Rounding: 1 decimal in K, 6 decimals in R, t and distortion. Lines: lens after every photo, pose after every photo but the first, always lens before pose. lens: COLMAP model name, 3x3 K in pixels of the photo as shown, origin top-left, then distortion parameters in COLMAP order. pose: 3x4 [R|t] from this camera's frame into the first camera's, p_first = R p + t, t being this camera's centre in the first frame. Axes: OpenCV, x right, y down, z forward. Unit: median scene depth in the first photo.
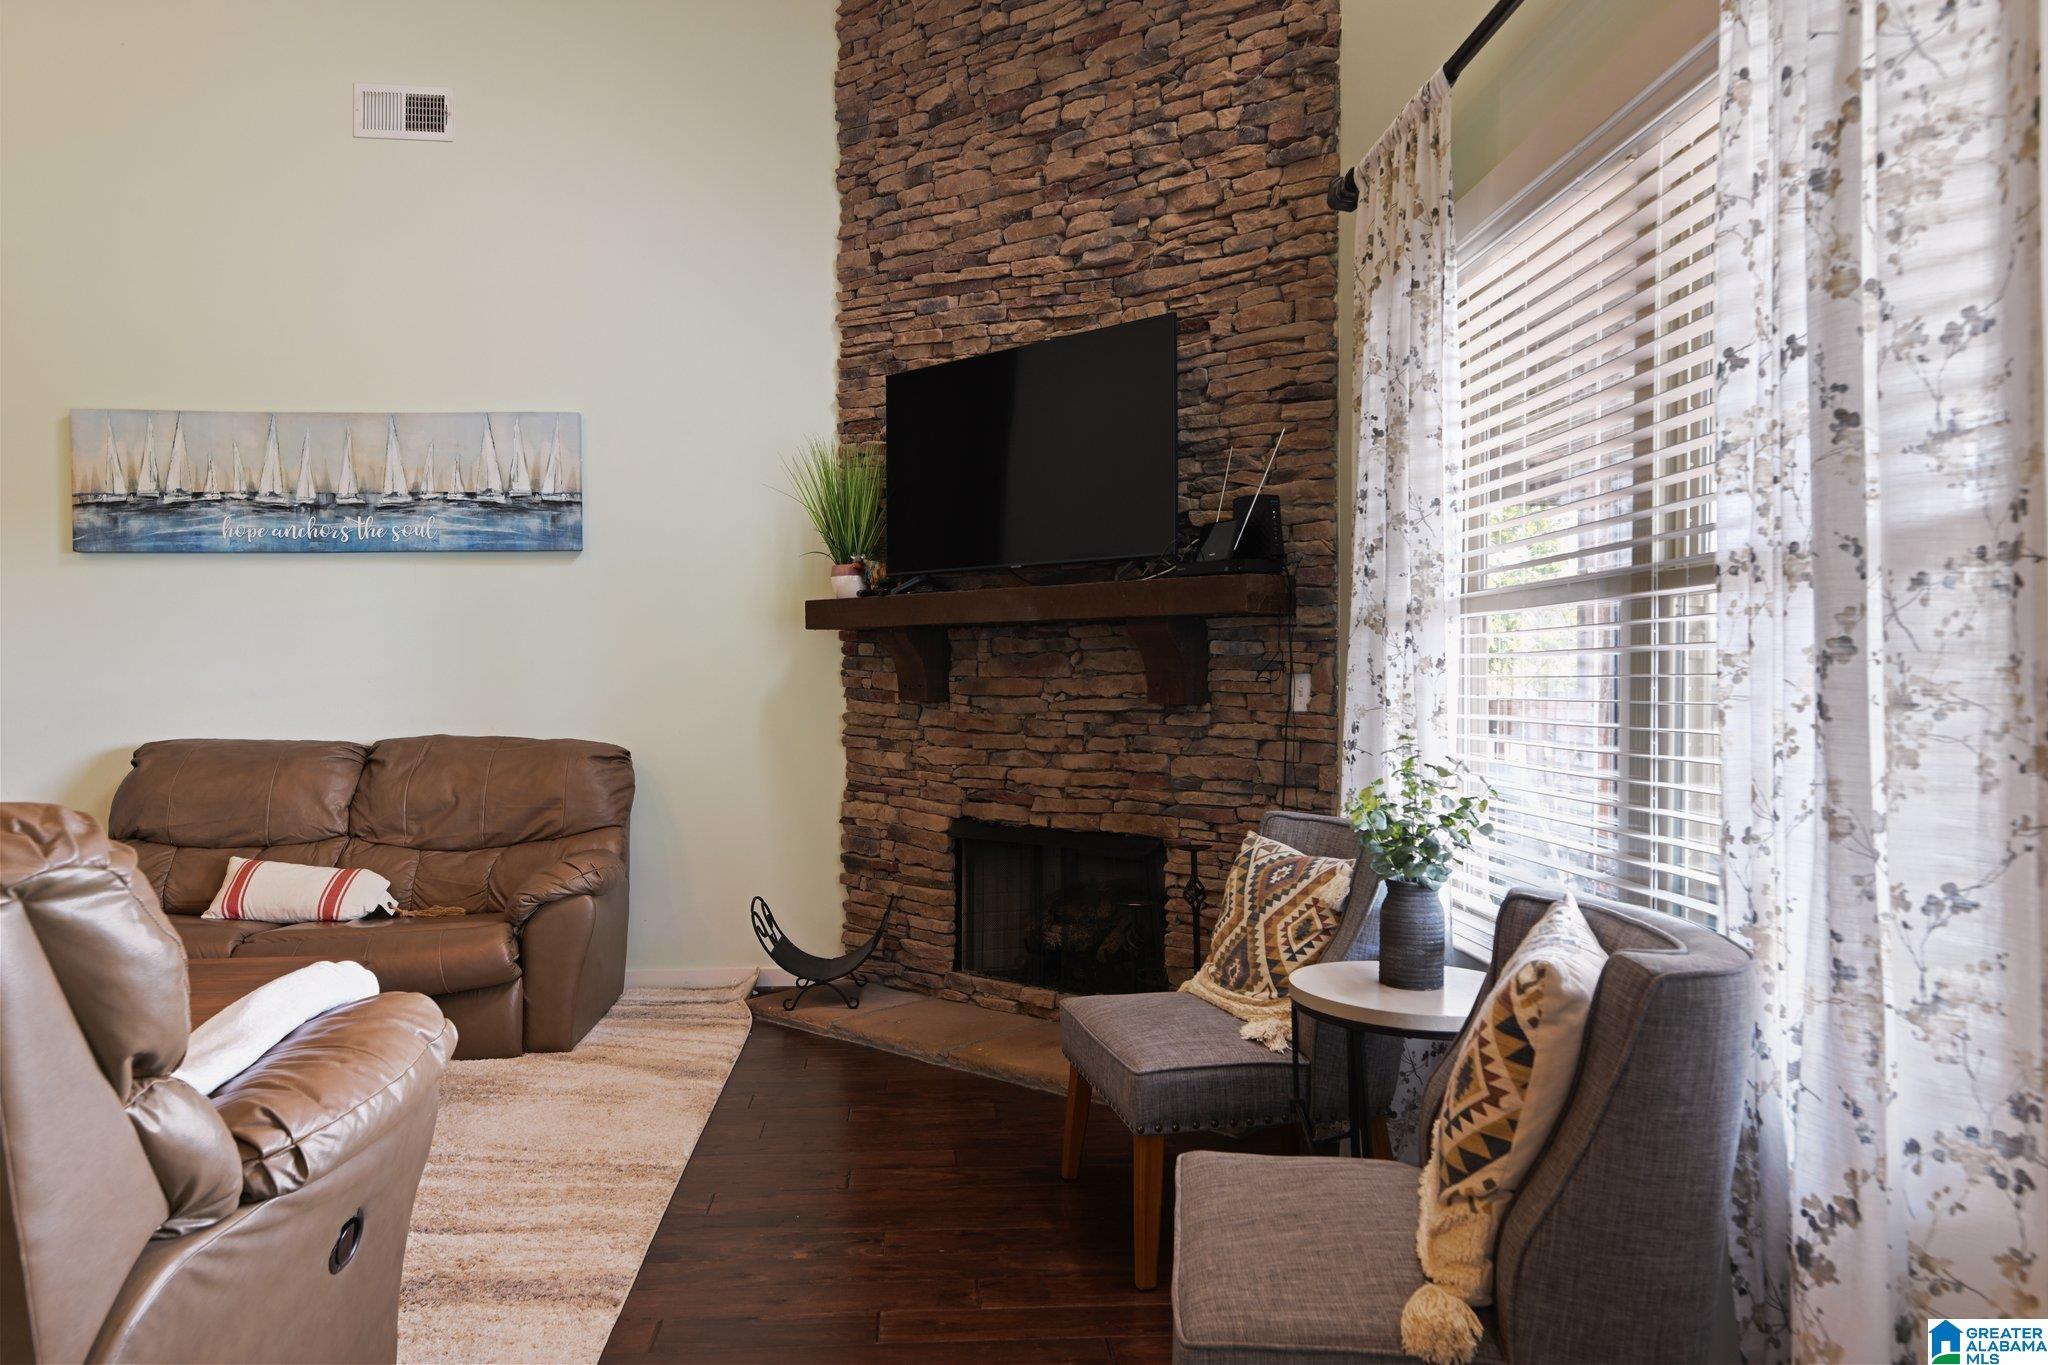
lens RADIAL K [[1392.0, 0, 1015.9], [0, 1392.0, 680.2], [0, 0, 1]] dist [0.043031, -0.001380]
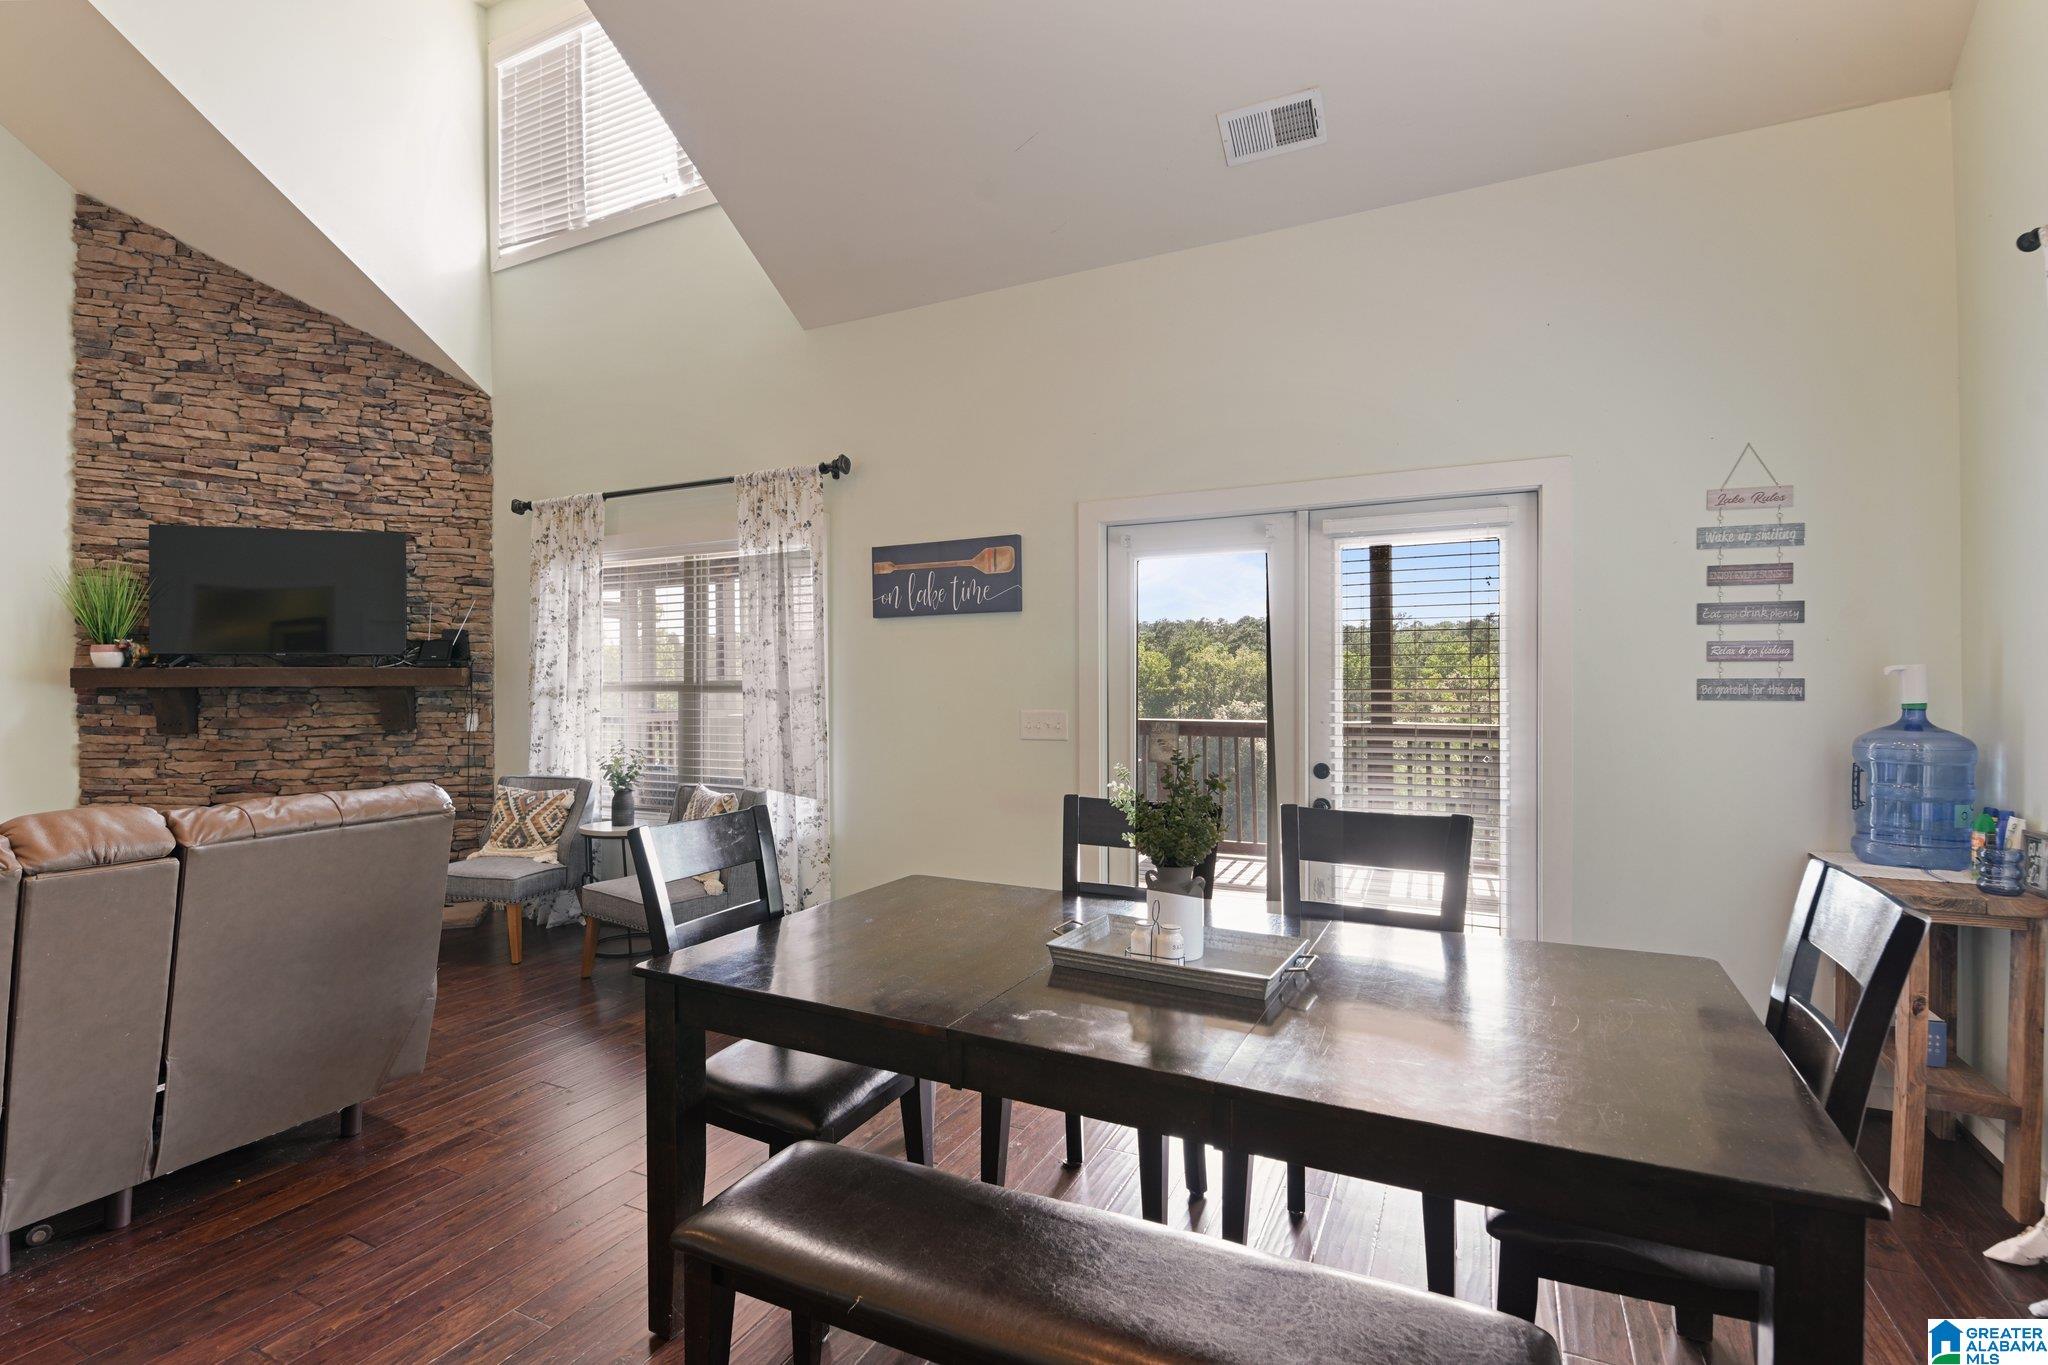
lens RADIAL K [[951.5, 0, 1014.2], [0, 951.5, 684.6], [0, 0, 1]] dist [-0.001132, 0.000014]
pose [[0.486650, -0.000921, 0.873597, -0.603154], [0.001903, 0.999998, -0.000006, -0.042744], [-0.873595, 0.001665, 0.486651, -0.389194]]
